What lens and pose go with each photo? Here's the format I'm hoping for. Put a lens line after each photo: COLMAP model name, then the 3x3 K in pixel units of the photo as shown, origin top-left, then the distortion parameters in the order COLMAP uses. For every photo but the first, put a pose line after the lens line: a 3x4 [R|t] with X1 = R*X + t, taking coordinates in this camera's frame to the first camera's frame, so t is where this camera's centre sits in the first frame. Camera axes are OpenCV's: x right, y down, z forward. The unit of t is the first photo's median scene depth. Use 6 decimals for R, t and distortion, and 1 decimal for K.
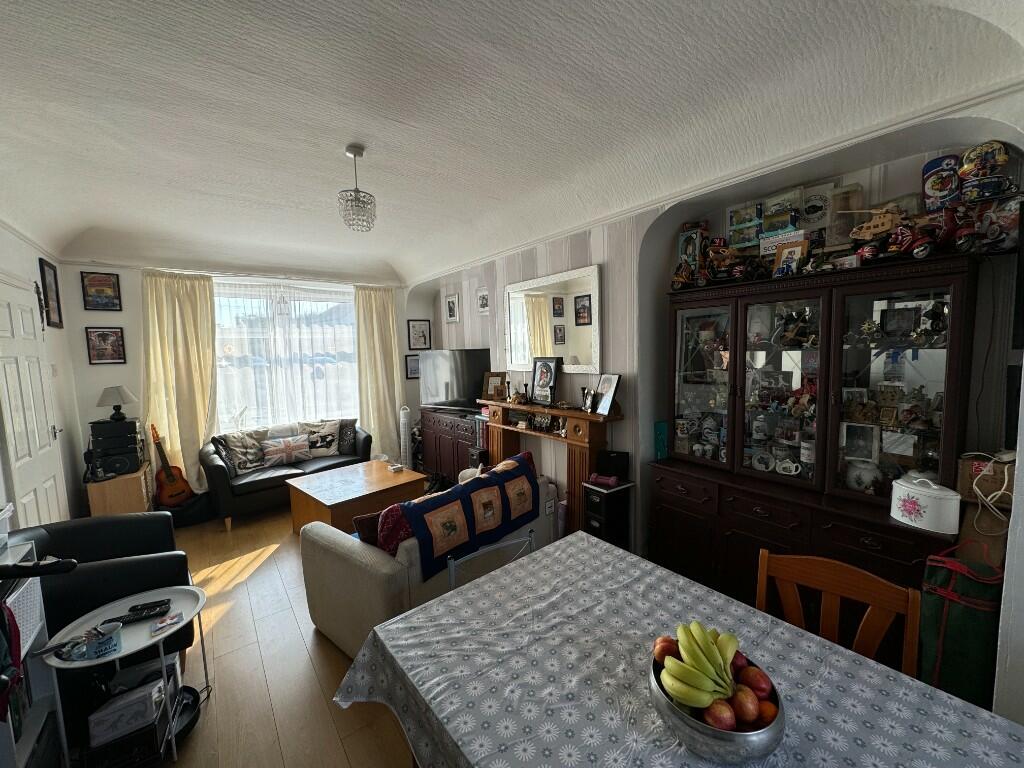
lens RADIAL K [[406.5, 0, 507.4], [0, 406.5, 383.5], [0, 0, 1]] dist [0.000055, -0.000016]
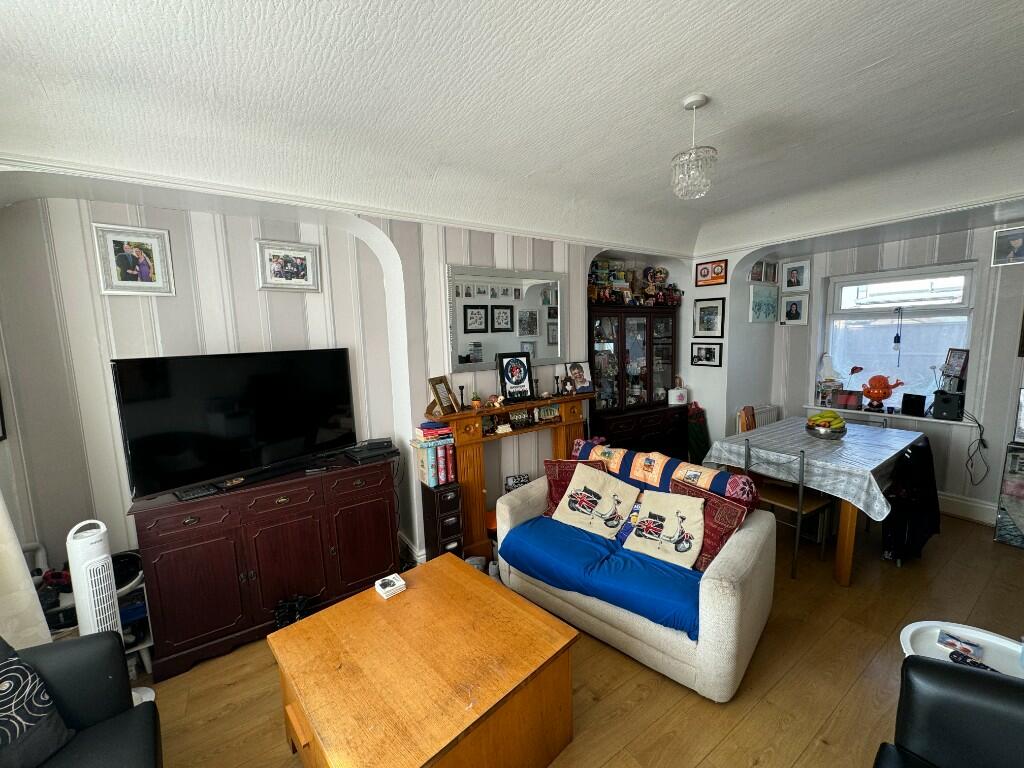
lens RADIAL K [[406.5, 0, 507.3], [0, 406.5, 385.0], [0, 0, 1]] dist [0.000055, -0.000016]
pose [[0.077484, -0.094588, 0.992496, -0.898091], [0.112893, 0.989919, 0.085529, -0.073906], [-0.990581, 0.105419, 0.087381, 0.952867]]
